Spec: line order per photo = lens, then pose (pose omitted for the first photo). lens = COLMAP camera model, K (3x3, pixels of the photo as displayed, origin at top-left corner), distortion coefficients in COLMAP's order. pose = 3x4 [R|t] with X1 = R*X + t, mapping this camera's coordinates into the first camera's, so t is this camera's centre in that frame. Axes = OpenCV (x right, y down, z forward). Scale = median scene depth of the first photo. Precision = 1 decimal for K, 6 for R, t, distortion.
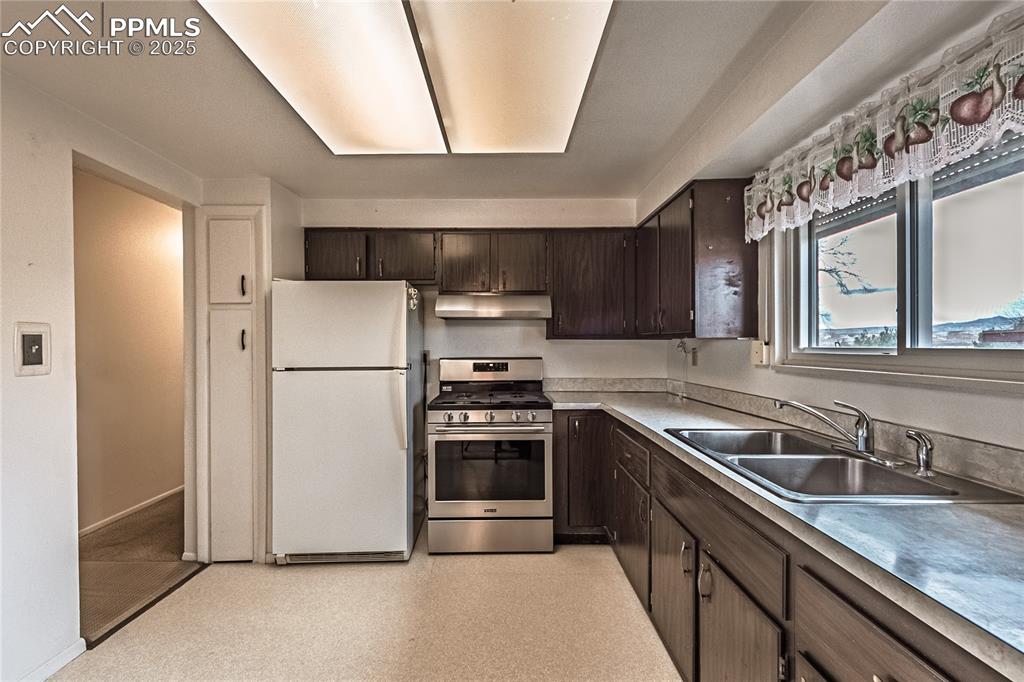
lens RADIAL K [[452.6, 0, 514.1], [0, 452.6, 342.7], [0, 0, 1]] dist [-0.000080, -0.000923]
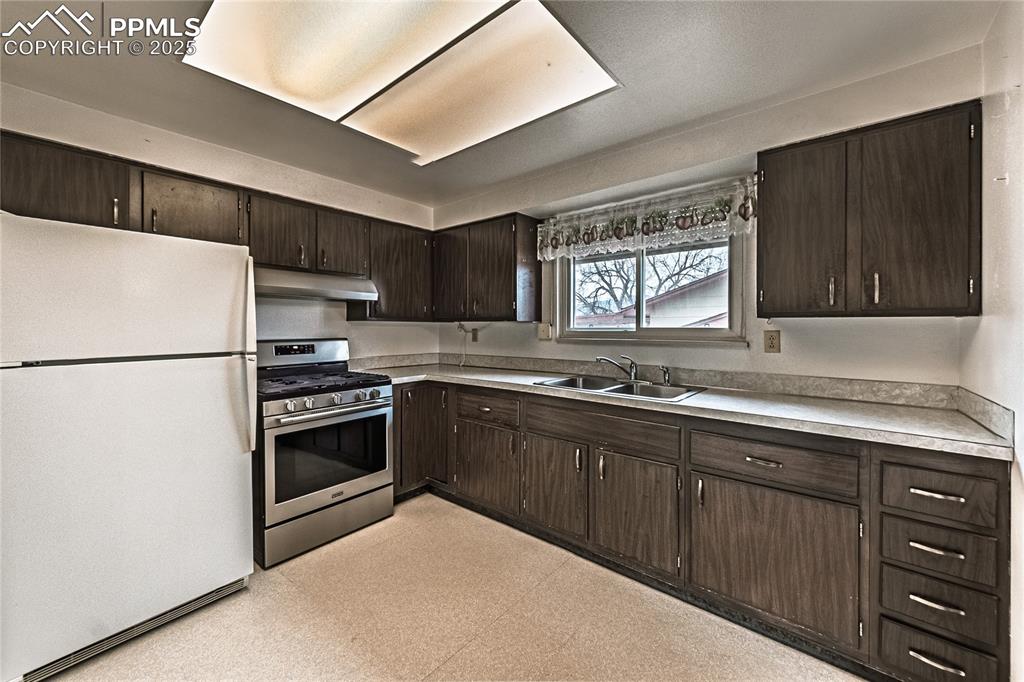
lens RADIAL K [[382.4, 0, 530.0], [0, 382.4, 326.3], [0, 0, 1]] dist [-0.000947, -0.000456]
pose [[0.633110, 0.003038, 0.774056, -0.435419], [-0.001949, 0.999995, -0.002331, 0.007904], [-0.774059, -0.000033, 0.633113, 0.156744]]
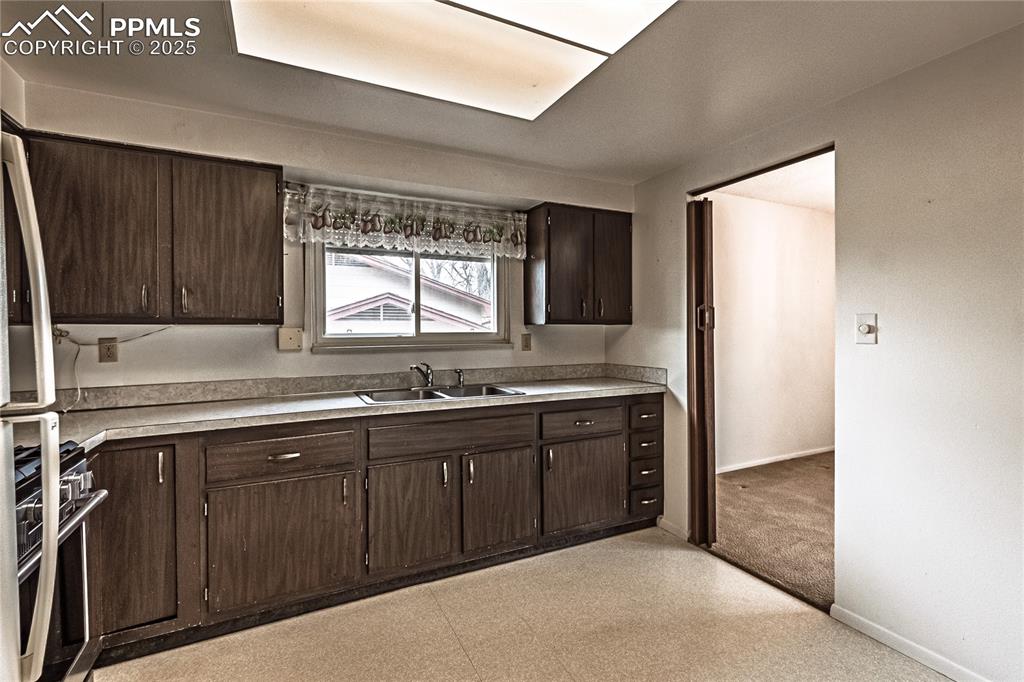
lens RADIAL K [[452.6, 0, 512.7], [0, 452.6, 335.8], [0, 0, 1]] dist [-0.000080, -0.000923]
pose [[-0.422725, -0.001242, 0.906257, -0.600395], [0.008799, 0.999946, 0.005475, 0.011951], [-0.906215, 0.010289, -0.422692, 0.803766]]
